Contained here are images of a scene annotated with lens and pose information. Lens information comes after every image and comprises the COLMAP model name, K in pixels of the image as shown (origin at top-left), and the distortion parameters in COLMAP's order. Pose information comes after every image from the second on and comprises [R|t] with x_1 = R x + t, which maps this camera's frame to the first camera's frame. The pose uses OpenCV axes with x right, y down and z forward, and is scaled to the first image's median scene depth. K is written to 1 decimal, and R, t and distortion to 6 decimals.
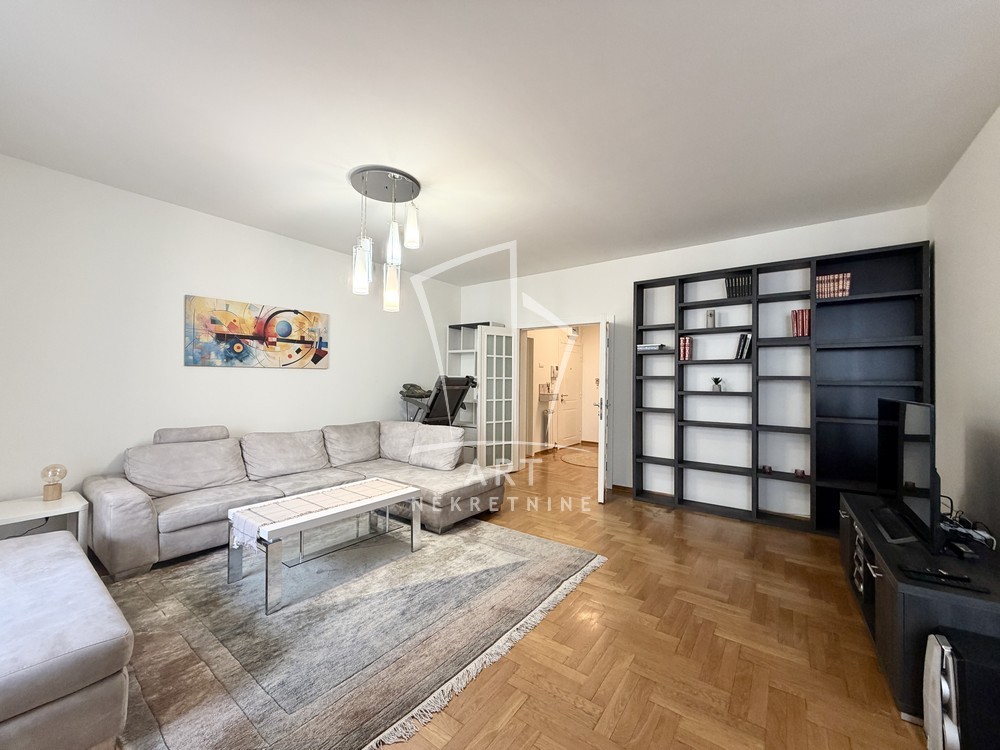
lens RADIAL K [[398.4, 0, 495.9], [0, 398.4, 376.5], [0, 0, 1]] dist [-0.000833, 0.000033]
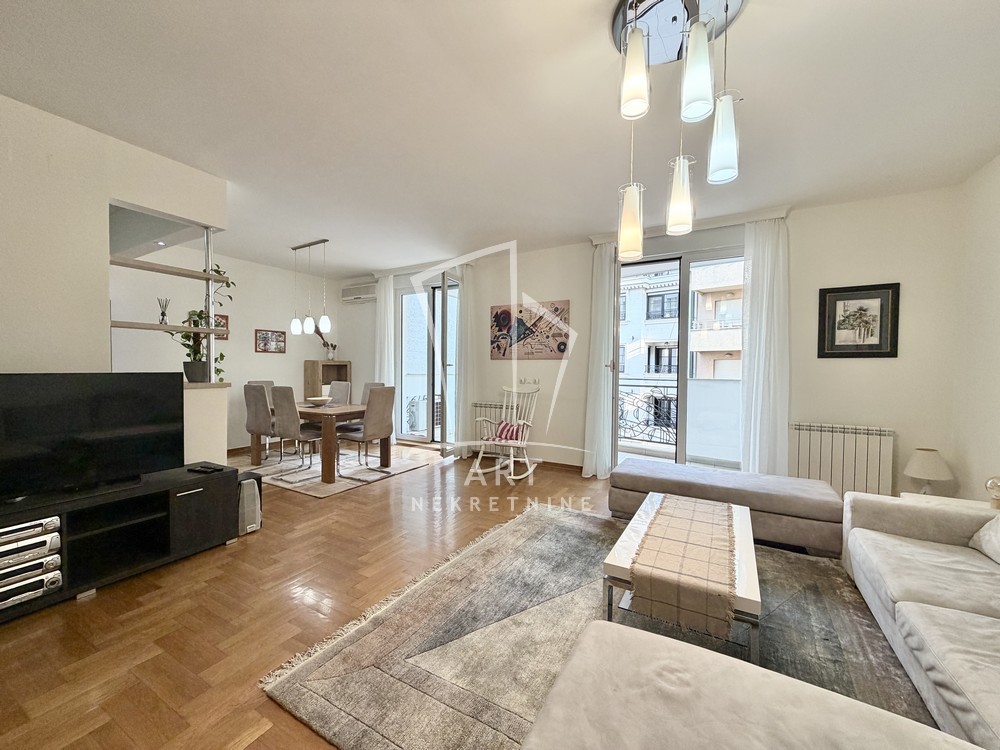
lens RADIAL K [[398.4, 0, 495.9], [0, 398.4, 376.5], [0, 0, 1]] dist [-0.000833, 0.000033]
pose [[-0.992991, -0.019819, -0.116518, 0.022390], [-0.021473, 0.999685, 0.012958, 0.018366], [0.116224, 0.015370, -0.993104, 1.196748]]
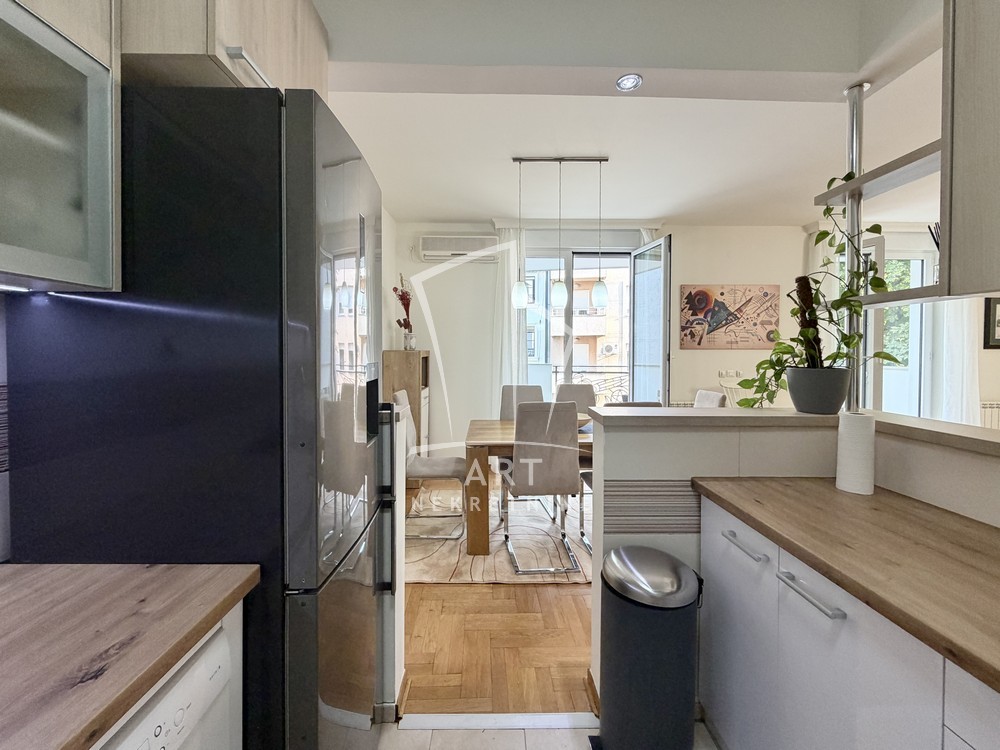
lens RADIAL K [[413.3, 0, 494.0], [0, 413.3, 358.3], [0, 0, 1]] dist [-0.000524, -0.000051]
pose [[-0.784499, -0.003168, -0.620122, 1.069825], [-0.006316, 0.999976, 0.002881, 0.003097], [0.620098, 0.006177, -0.784500, 0.388321]]
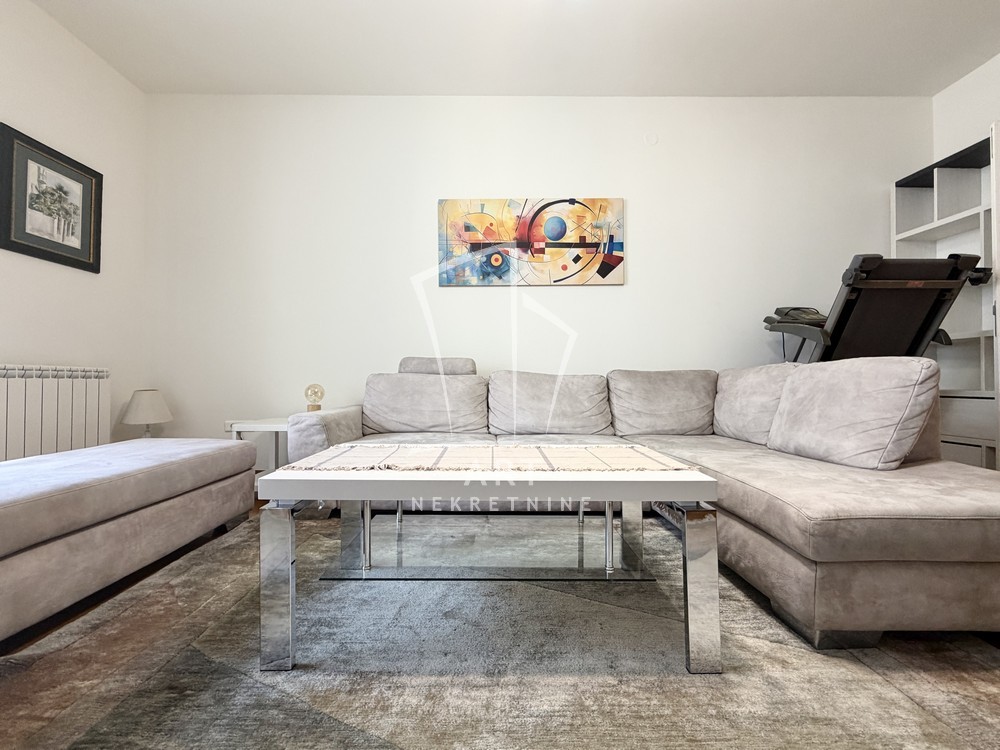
lens RADIAL K [[421.7, 0, 495.9], [0, 421.7, 375.1], [0, 0, 1]] dist [-0.000548, 0.000297]
pose [[0.604459, -0.025637, -0.796224, -0.021422], [0.013230, 0.999667, -0.022143, 0.160792], [0.796527, 0.002850, 0.604597, 0.517214]]
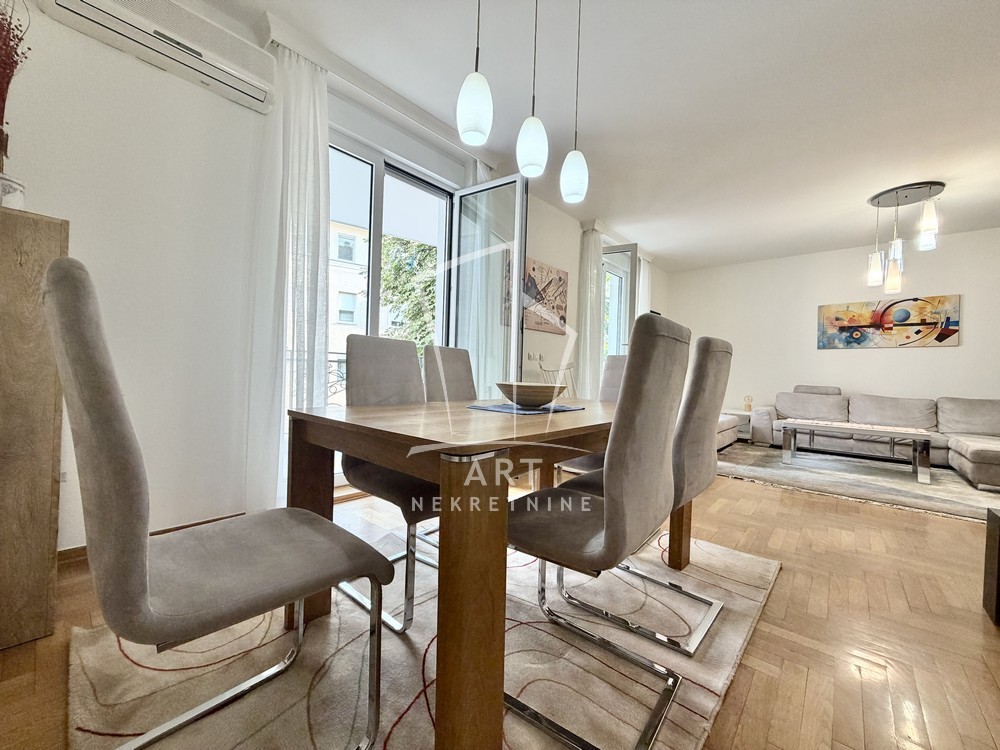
lens RADIAL K [[398.4, 0, 495.9], [0, 398.4, 376.5], [0, 0, 1]] dist [-0.000833, 0.000033]
pose [[-0.085385, -0.008724, -0.996310, 0.872265], [-0.021882, 0.999737, -0.006878, 0.114088], [0.996108, 0.021214, -0.085554, -0.156963]]
